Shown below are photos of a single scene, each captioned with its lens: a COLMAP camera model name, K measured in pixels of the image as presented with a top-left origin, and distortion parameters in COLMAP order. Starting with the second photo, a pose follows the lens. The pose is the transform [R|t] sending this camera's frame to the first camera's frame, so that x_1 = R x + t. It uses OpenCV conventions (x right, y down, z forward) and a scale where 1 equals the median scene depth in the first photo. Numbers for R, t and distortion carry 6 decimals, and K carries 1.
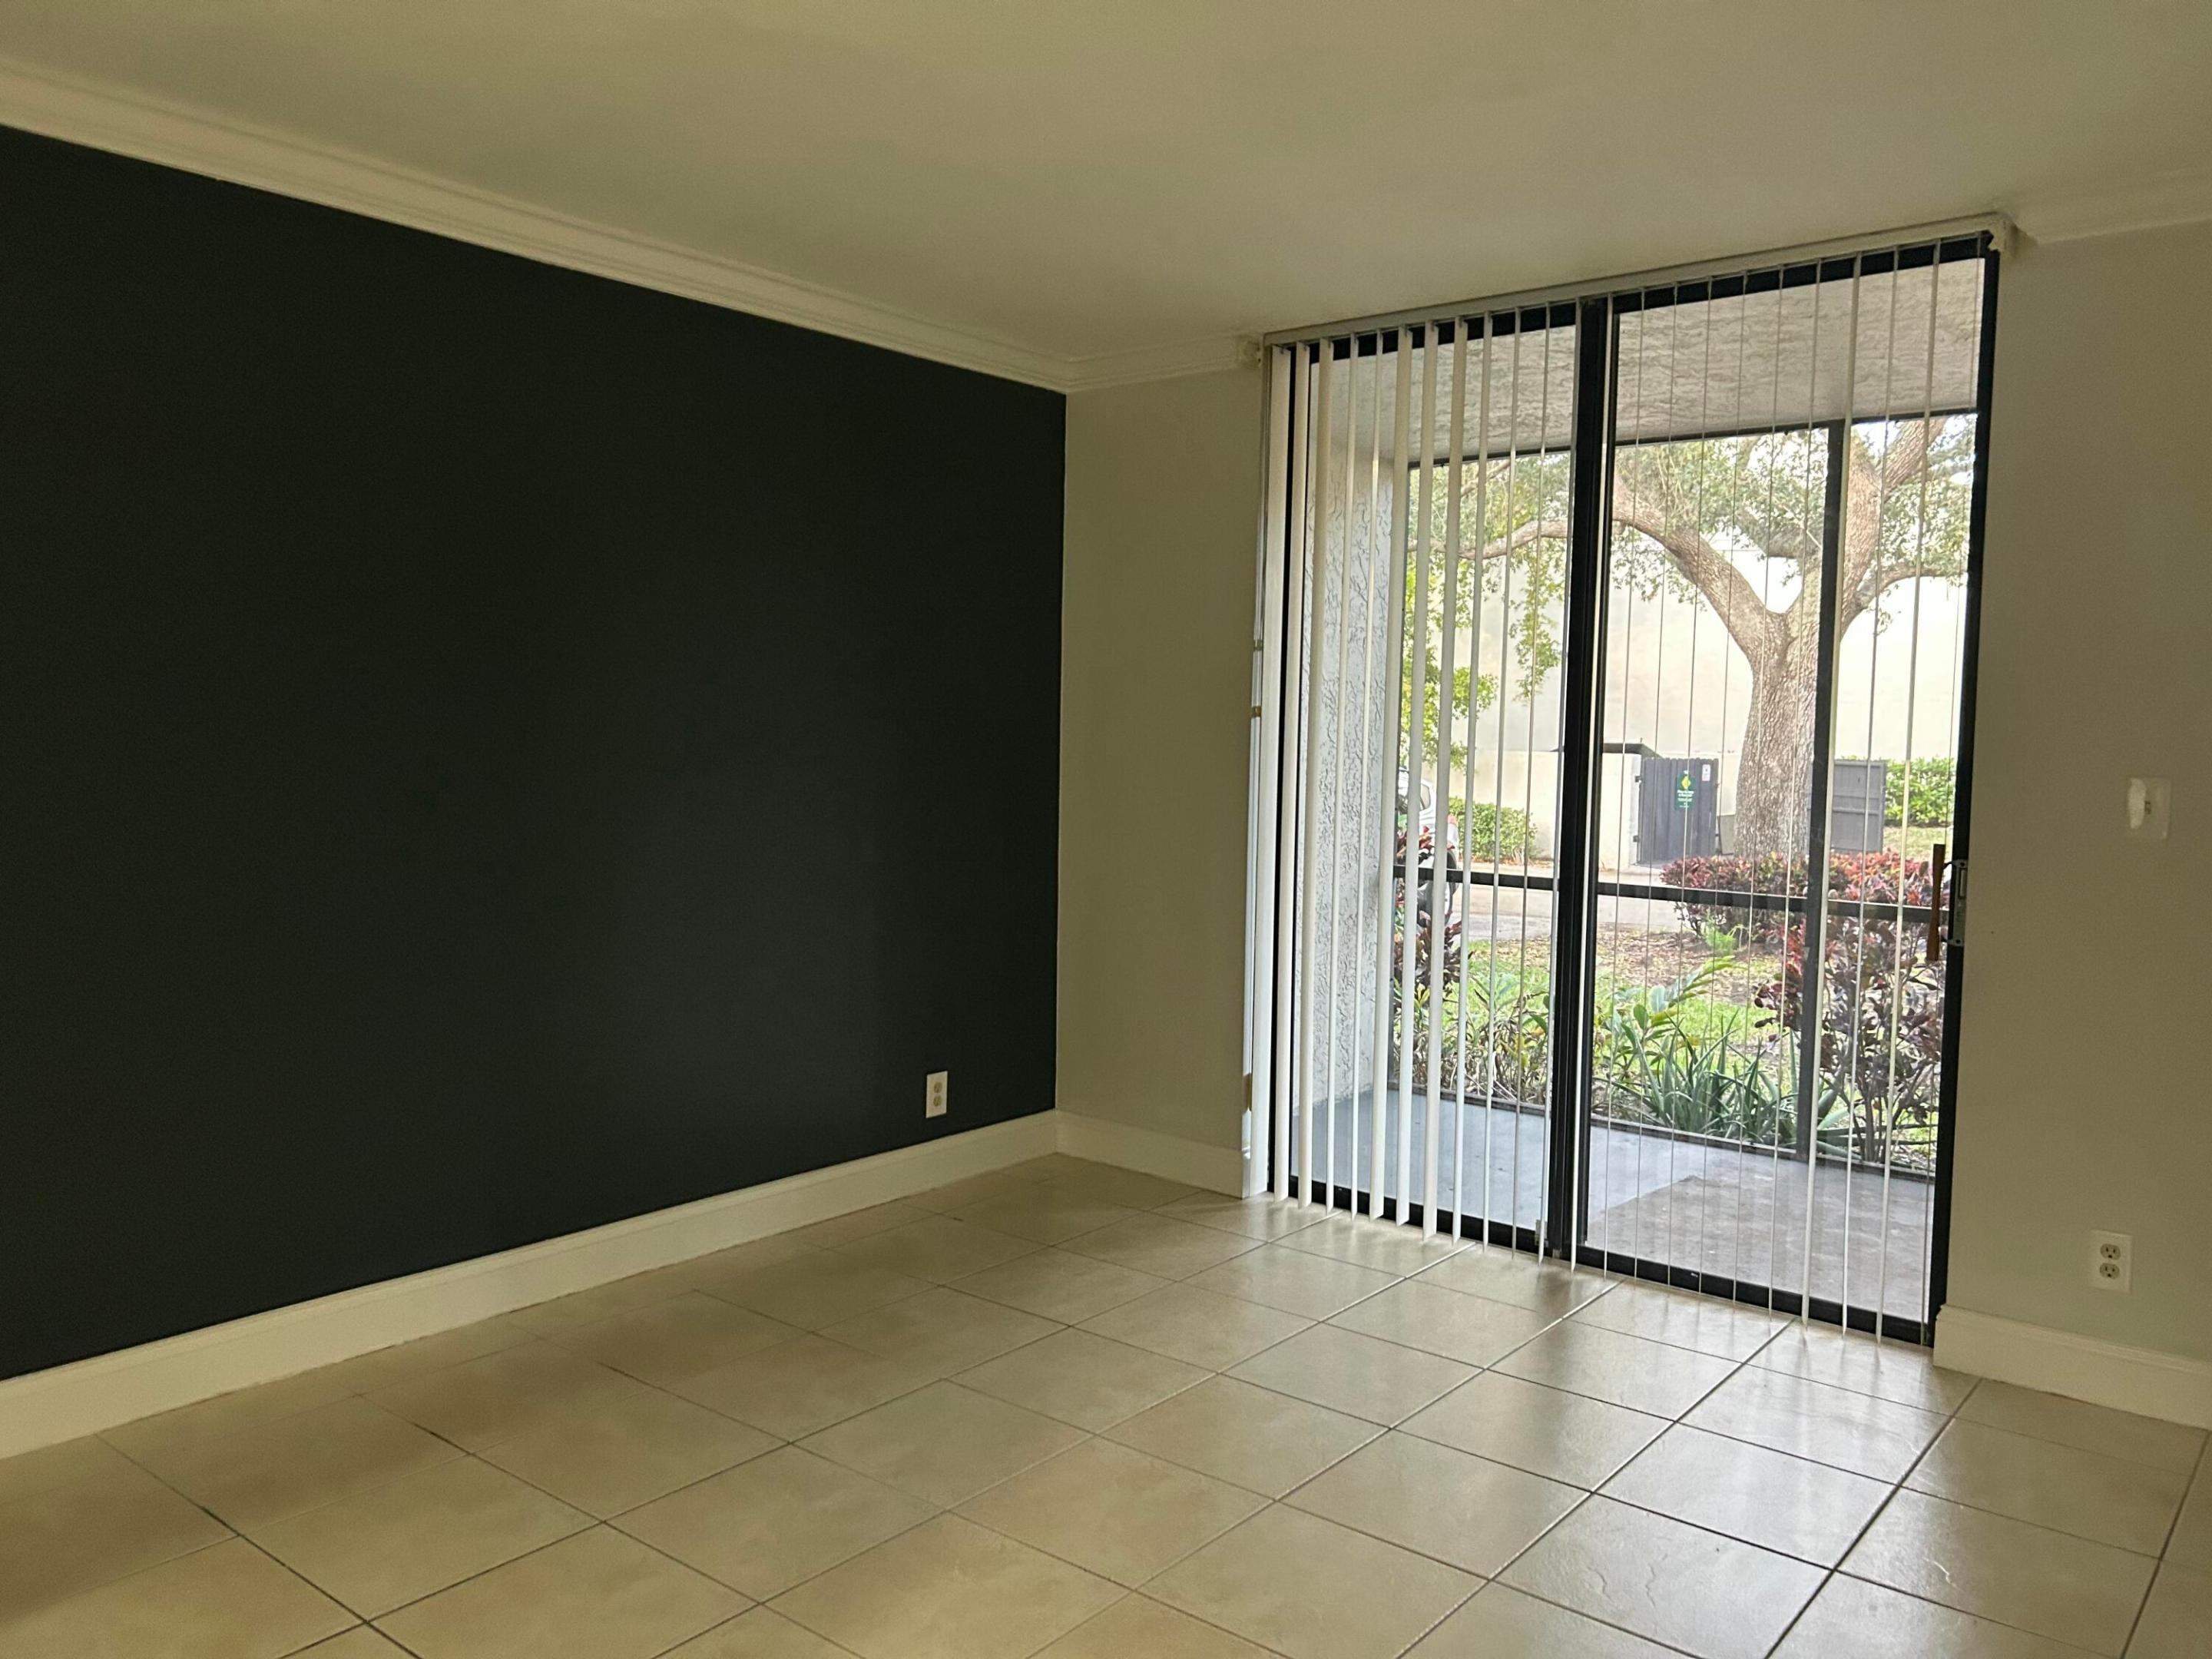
lens RADIAL K [[1701.7, 0, 1109.2], [0, 1701.7, 836.4], [0, 0, 1]] dist [0.084718, 0.000535]
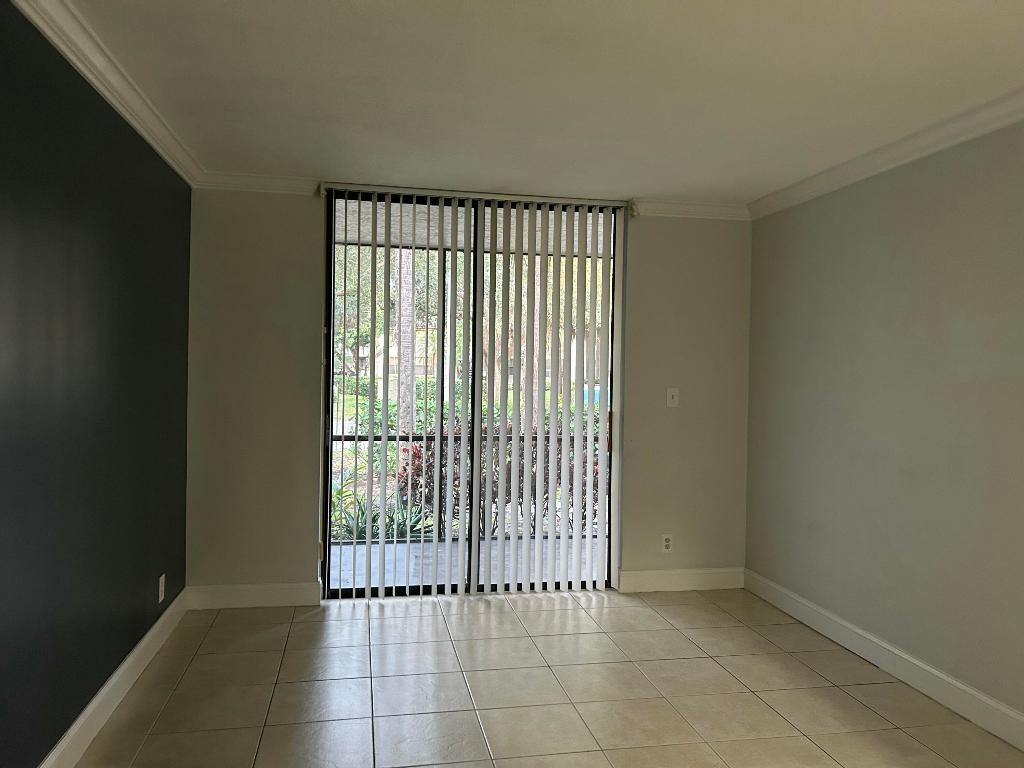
lens RADIAL K [[761.5, 0, 512.0], [0, 761.5, 384.0], [0, 0, 1]] dist [0.139586, -0.001811]
pose [[0.650087, -0.017448, 0.759660, -0.466801], [0.044667, 0.998885, -0.015282, -0.023137], [-0.758546, 0.043866, 0.650141, 0.225959]]
